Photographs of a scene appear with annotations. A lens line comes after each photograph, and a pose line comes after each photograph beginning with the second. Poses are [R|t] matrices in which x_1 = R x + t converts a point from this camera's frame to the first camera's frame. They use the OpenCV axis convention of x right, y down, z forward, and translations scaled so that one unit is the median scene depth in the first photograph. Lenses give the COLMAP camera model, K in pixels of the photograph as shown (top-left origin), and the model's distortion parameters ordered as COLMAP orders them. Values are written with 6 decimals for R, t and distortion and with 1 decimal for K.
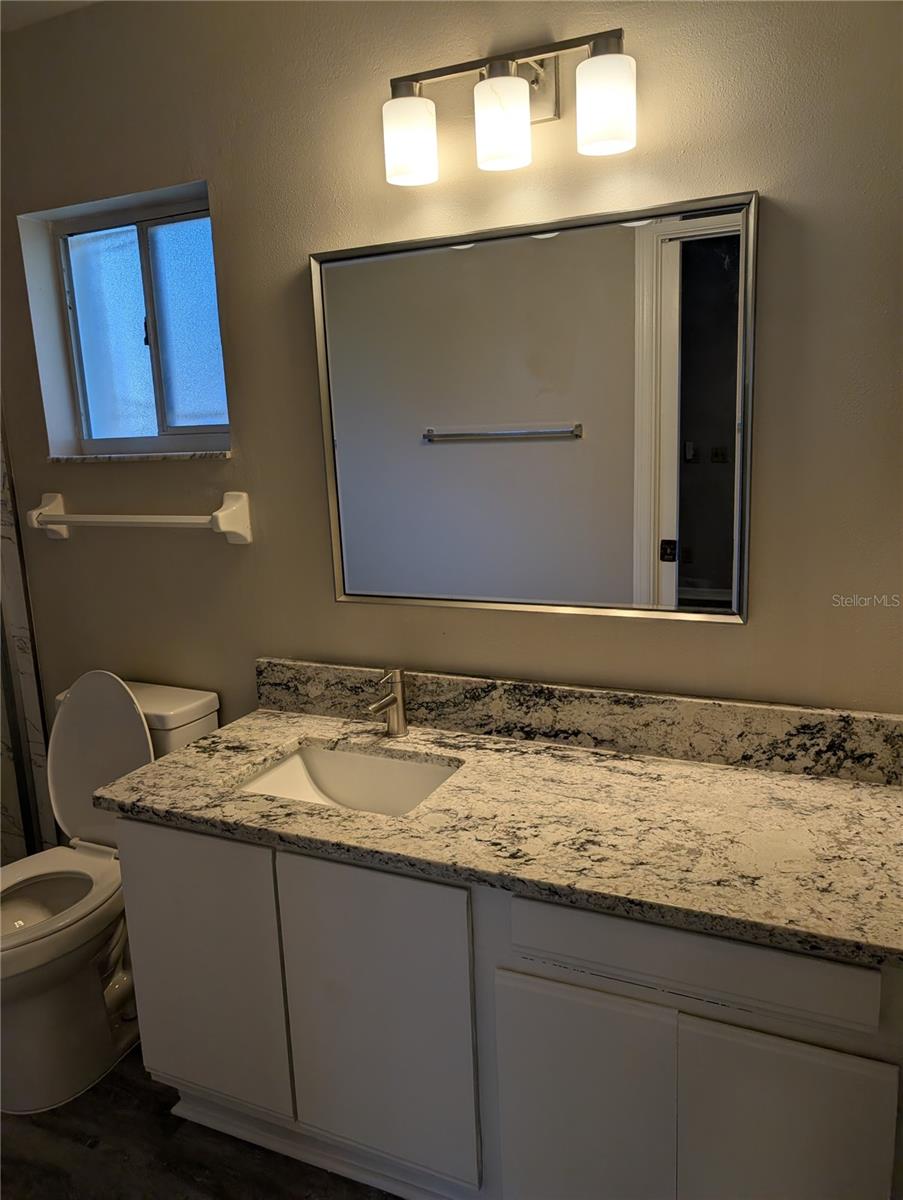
lens RADIAL K [[862.7, 0, 450.8], [0, 862.7, 594.2], [0, 0, 1]] dist [0.018036, -0.009635]
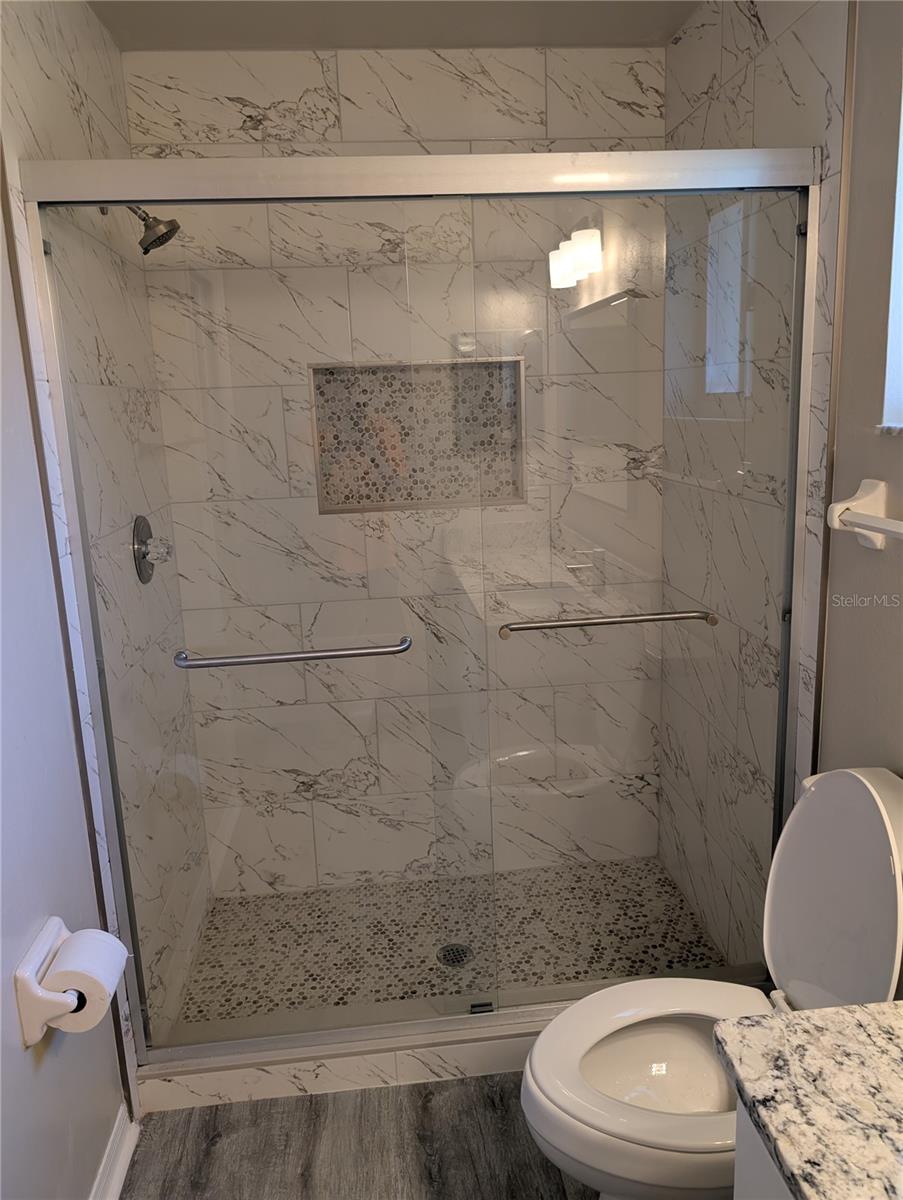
lens RADIAL K [[862.7, 0, 450.8], [0, 862.7, 594.2], [0, 0, 1]] dist [0.018036, -0.009635]
pose [[0.513704, 0.199786, -0.834382, -0.054518], [-0.143340, 0.978827, 0.146122, -0.082102], [0.845909, 0.044536, 0.531464, 0.378032]]
